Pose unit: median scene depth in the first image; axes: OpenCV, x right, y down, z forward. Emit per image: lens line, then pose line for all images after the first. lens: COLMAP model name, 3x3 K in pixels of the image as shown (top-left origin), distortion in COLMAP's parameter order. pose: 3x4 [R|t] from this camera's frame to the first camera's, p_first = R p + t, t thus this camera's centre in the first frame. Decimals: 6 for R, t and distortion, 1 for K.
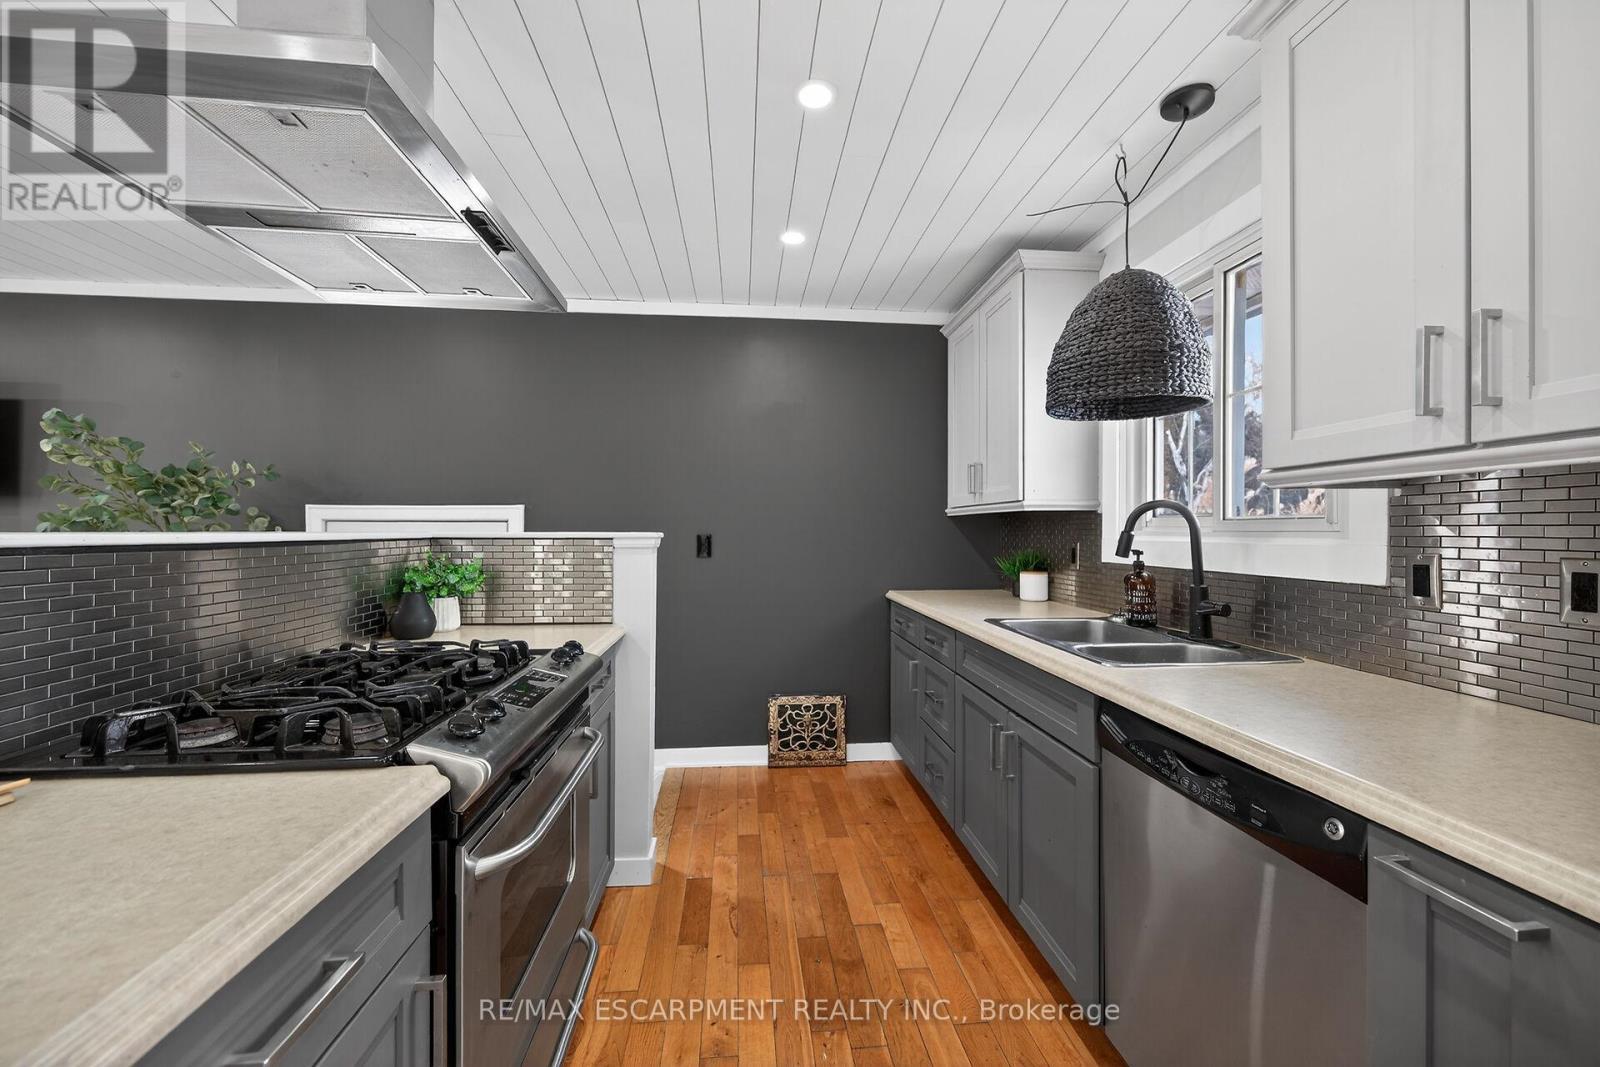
lens RADIAL K [[625.5, 0, 800.5], [0, 625.5, 531.2], [0, 0, 1]] dist [0.002054, 0.000035]
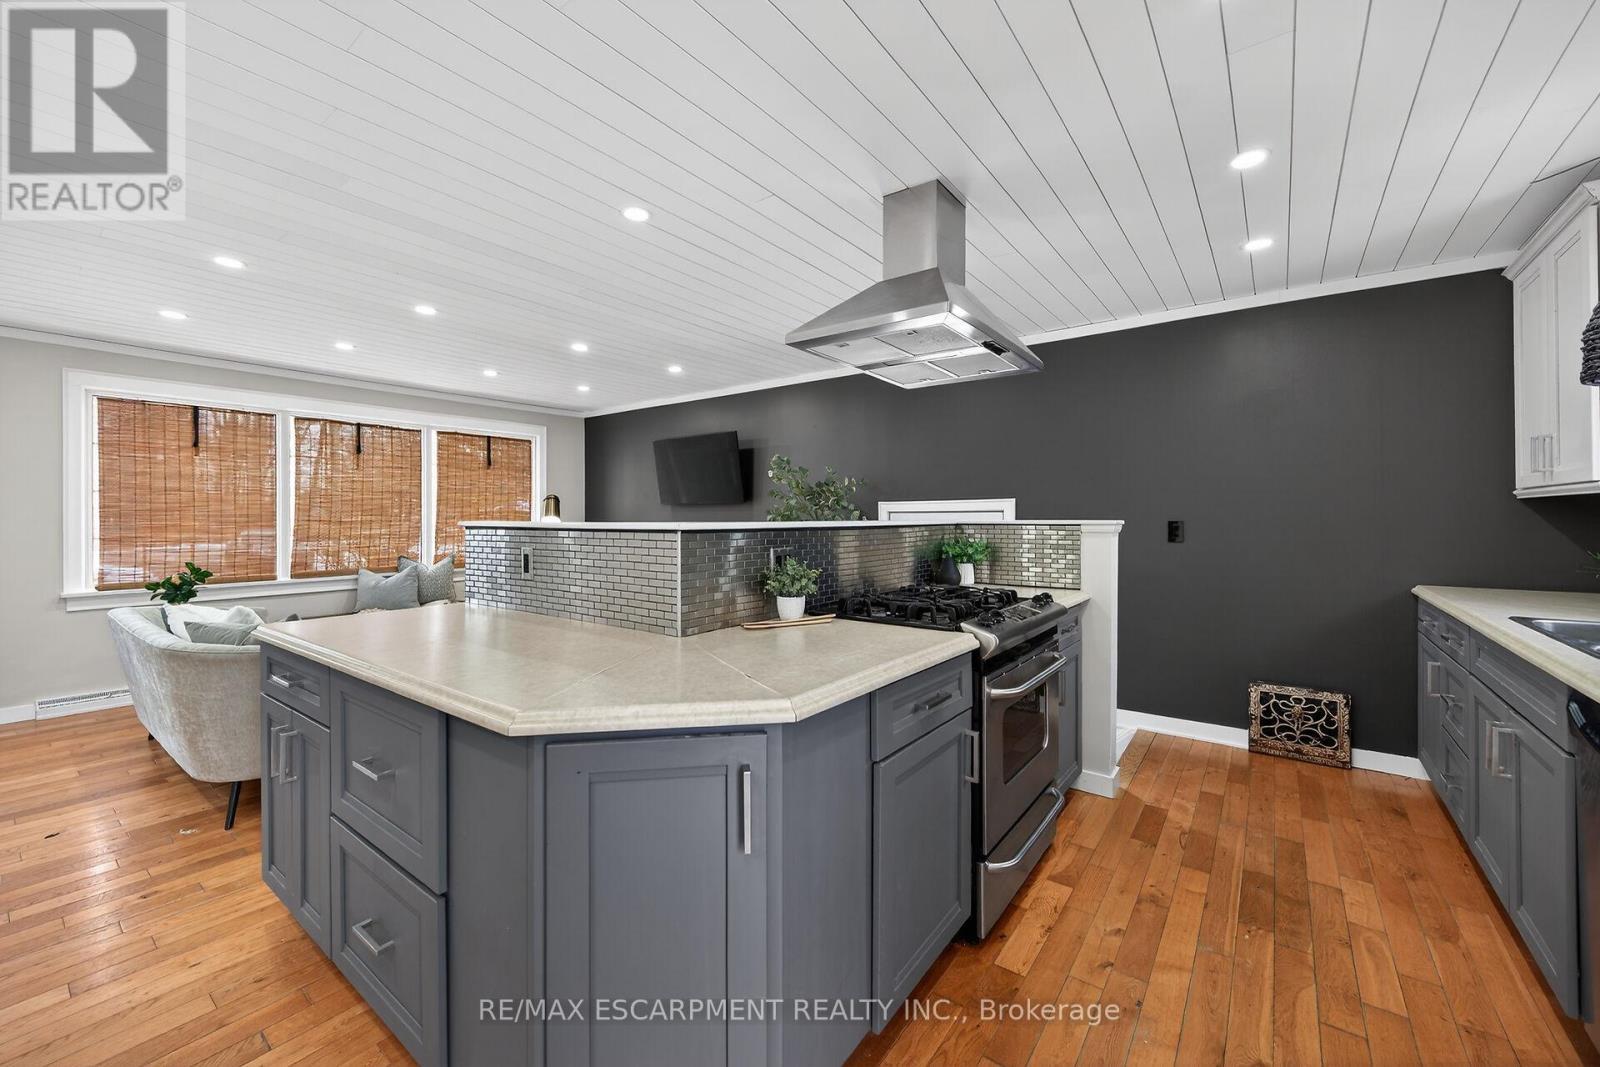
lens RADIAL K [[633.4, 0, 804.9], [0, 633.4, 517.9], [0, 0, 1]] dist [0.001608, 0.000088]
pose [[0.739170, -0.003457, -0.673510, 0.142195], [0.004287, 0.999991, -0.000427, -0.003781], [0.673505, -0.002571, 0.739178, -0.313650]]
